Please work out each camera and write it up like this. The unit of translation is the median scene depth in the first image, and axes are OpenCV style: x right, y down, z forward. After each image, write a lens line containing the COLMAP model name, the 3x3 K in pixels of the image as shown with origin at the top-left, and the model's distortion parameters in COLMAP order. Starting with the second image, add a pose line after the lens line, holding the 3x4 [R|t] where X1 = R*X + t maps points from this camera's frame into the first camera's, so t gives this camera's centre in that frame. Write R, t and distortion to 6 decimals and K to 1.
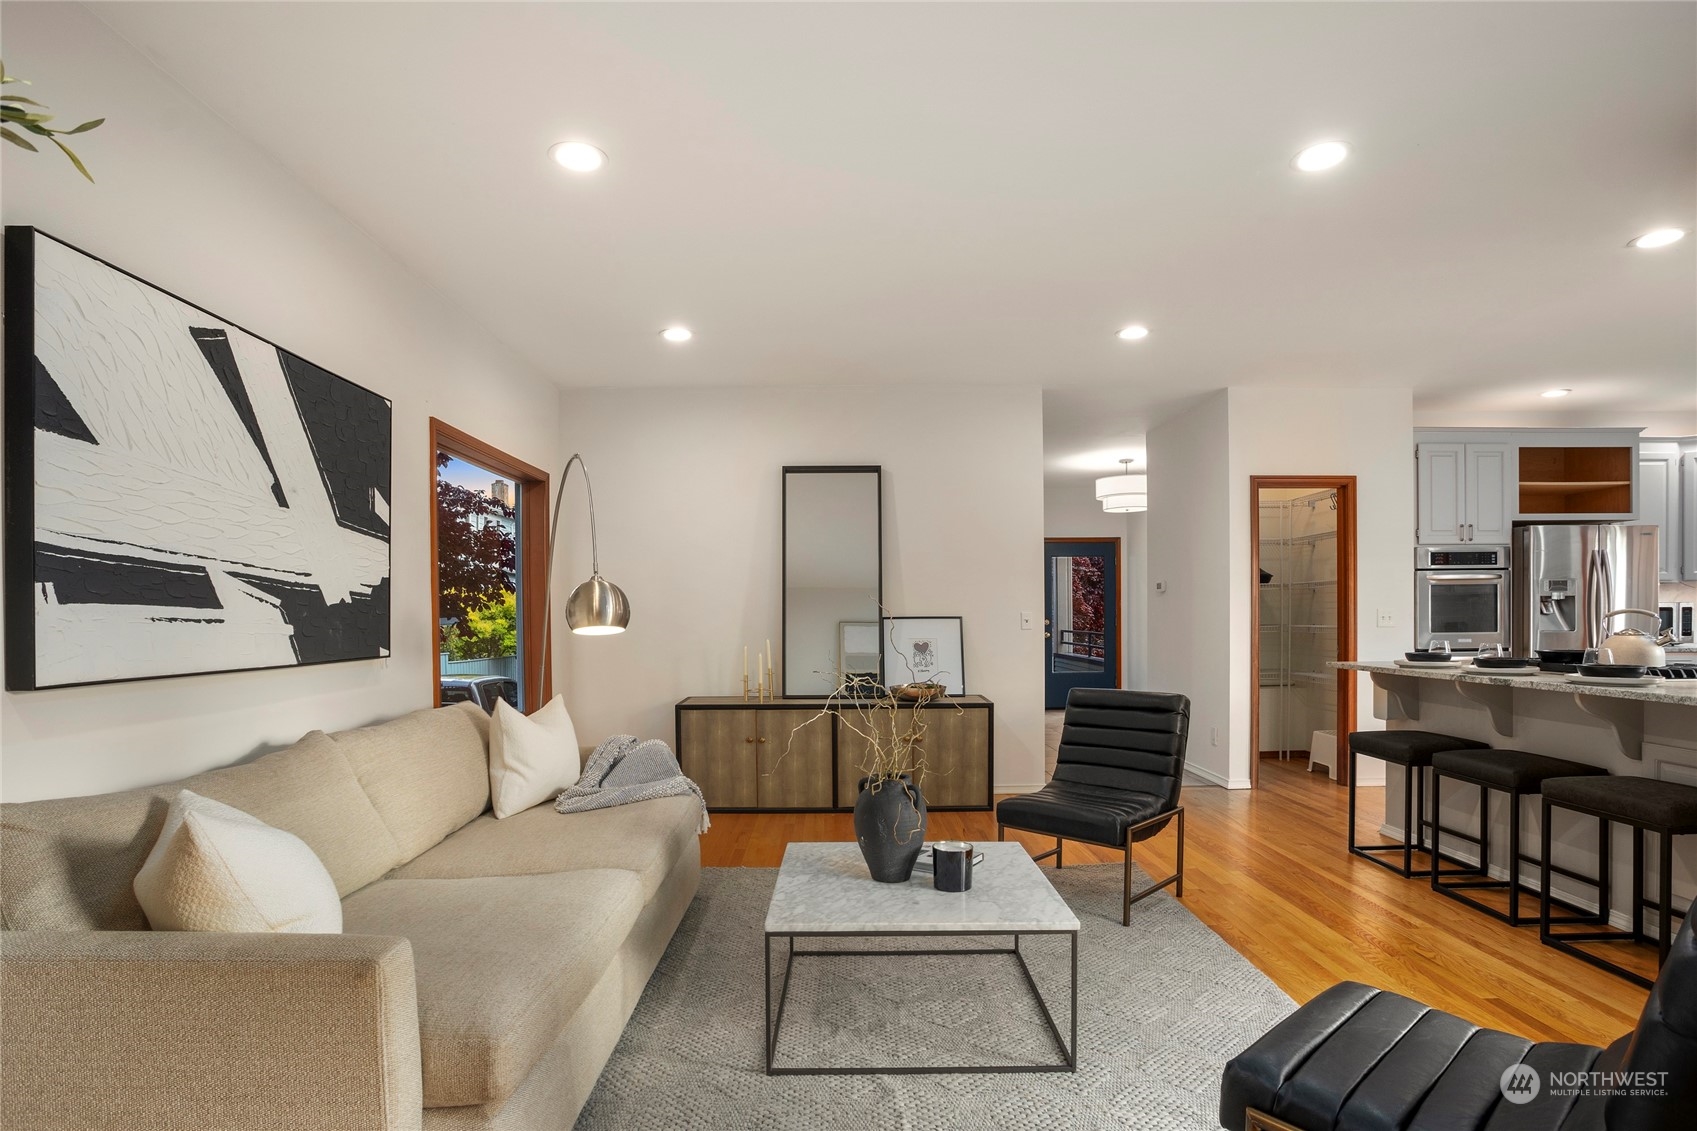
lens RADIAL K [[824.2, 0, 847.7], [0, 824.2, 609.0], [0, 0, 1]] dist [-0.001375, -0.000162]
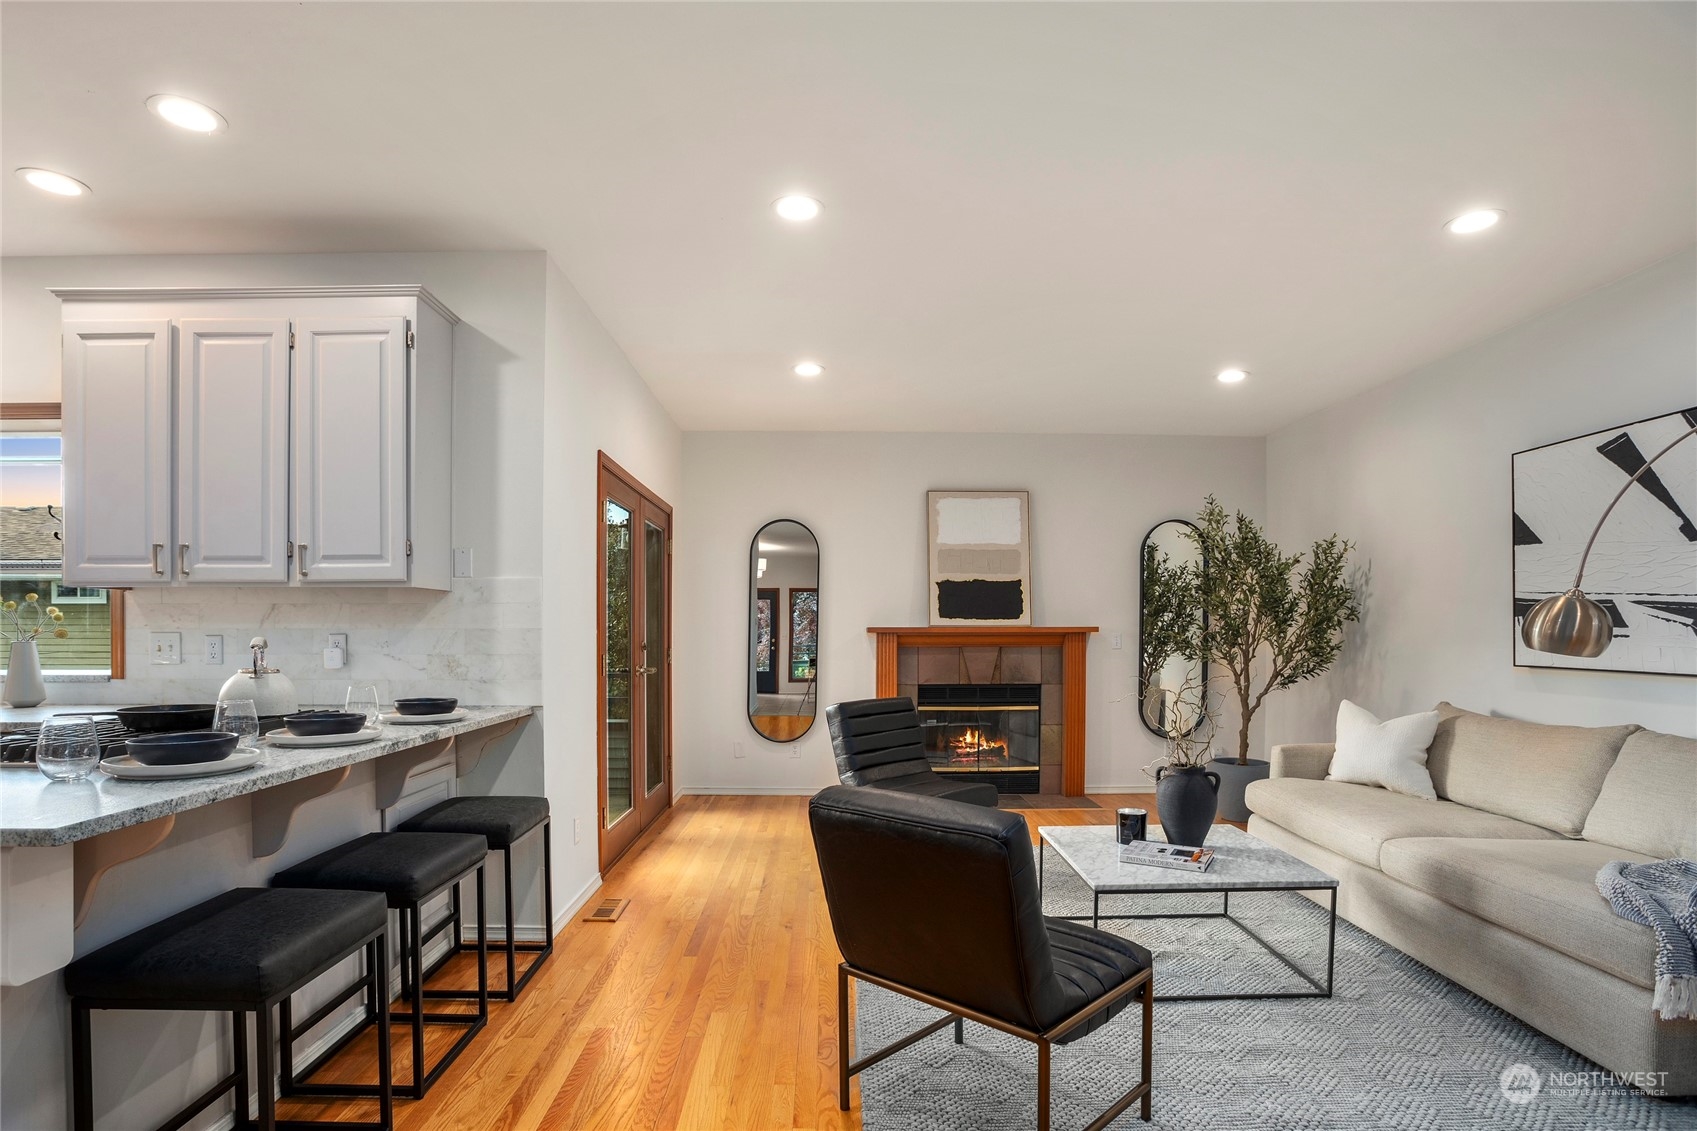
lens RADIAL K [[864.7, 0, 843.0], [0, 864.7, 630.6], [0, 0, 1]] dist [-0.018087, 0.000564]
pose [[-0.999932, 0.008265, 0.008252, 0.243364], [0.008237, 0.999960, -0.003374, -0.000422], [-0.008280, -0.003305, -0.999960, 1.025479]]
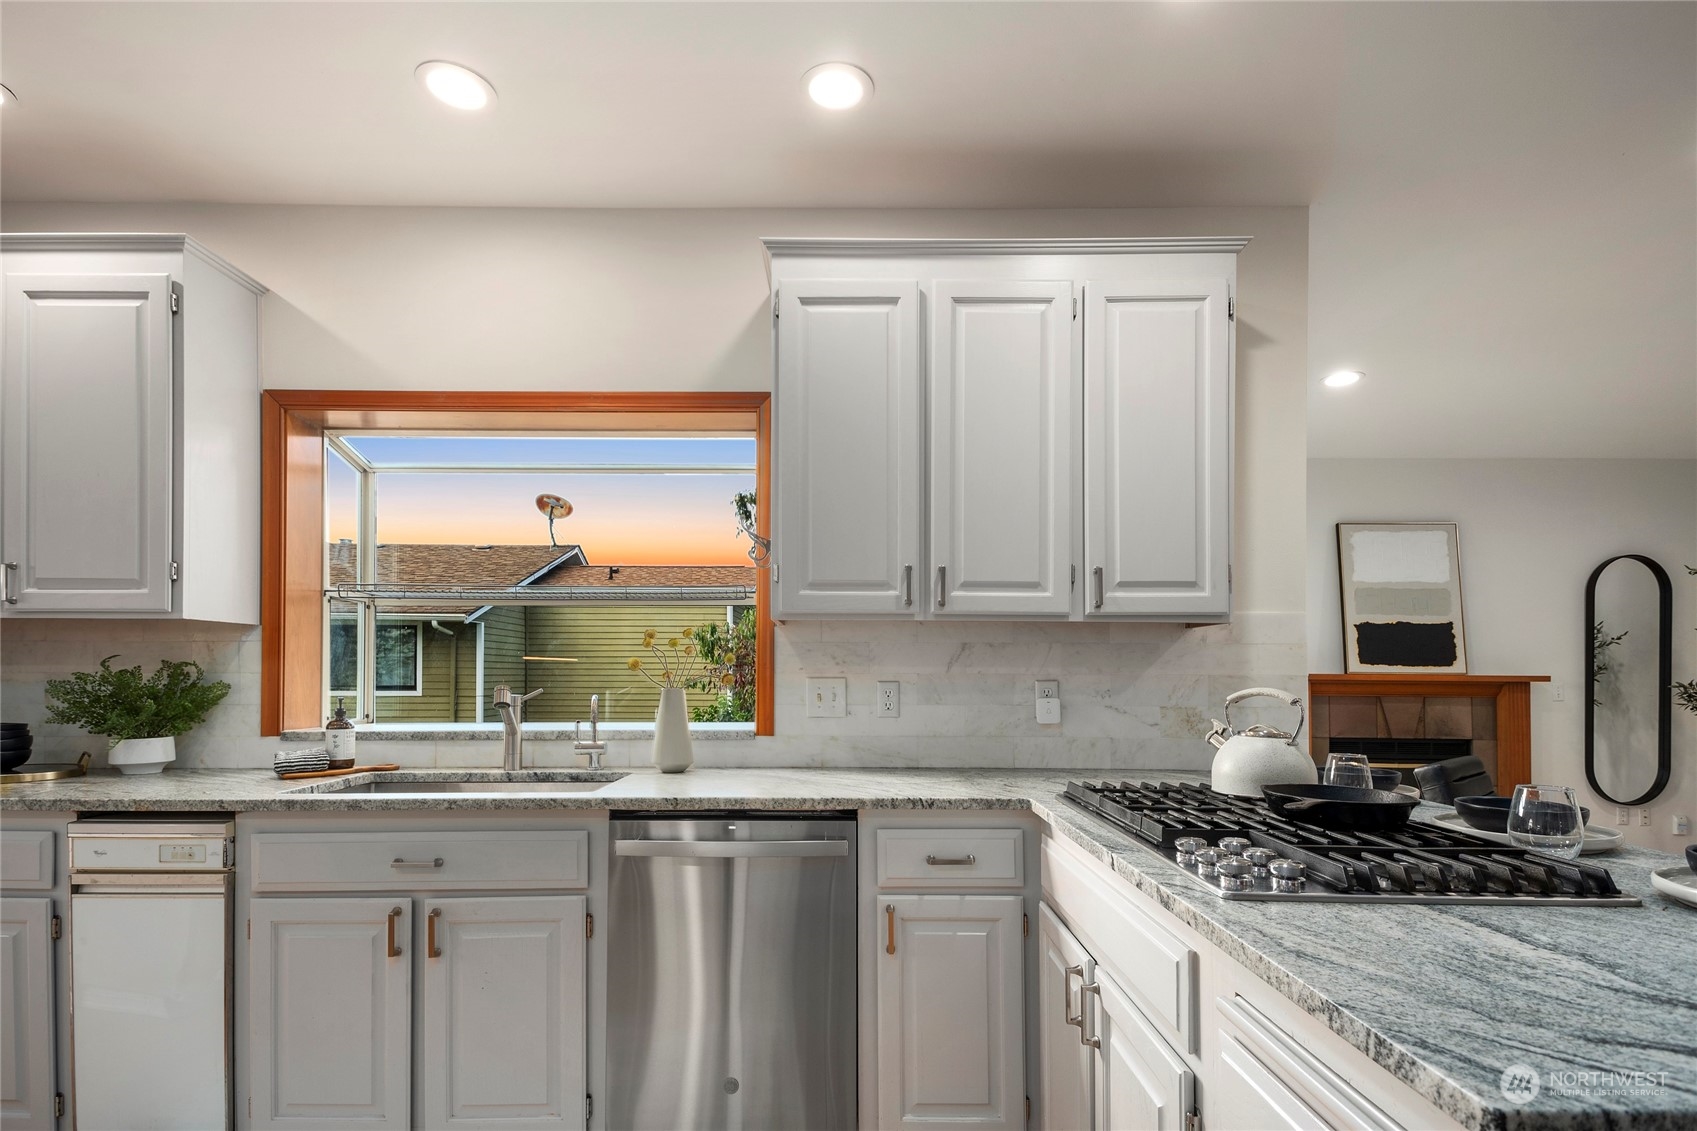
lens RADIAL K [[854.8, 0, 849.8], [0, 854.8, 658.9], [0, 0, 1]] dist [0.032458, 0.000478]
pose [[-0.999990, 0.002849, 0.003559, 0.724764], [0.002766, 0.999731, -0.023017, -0.004616], [-0.003624, -0.023007, -0.999729, 0.909614]]
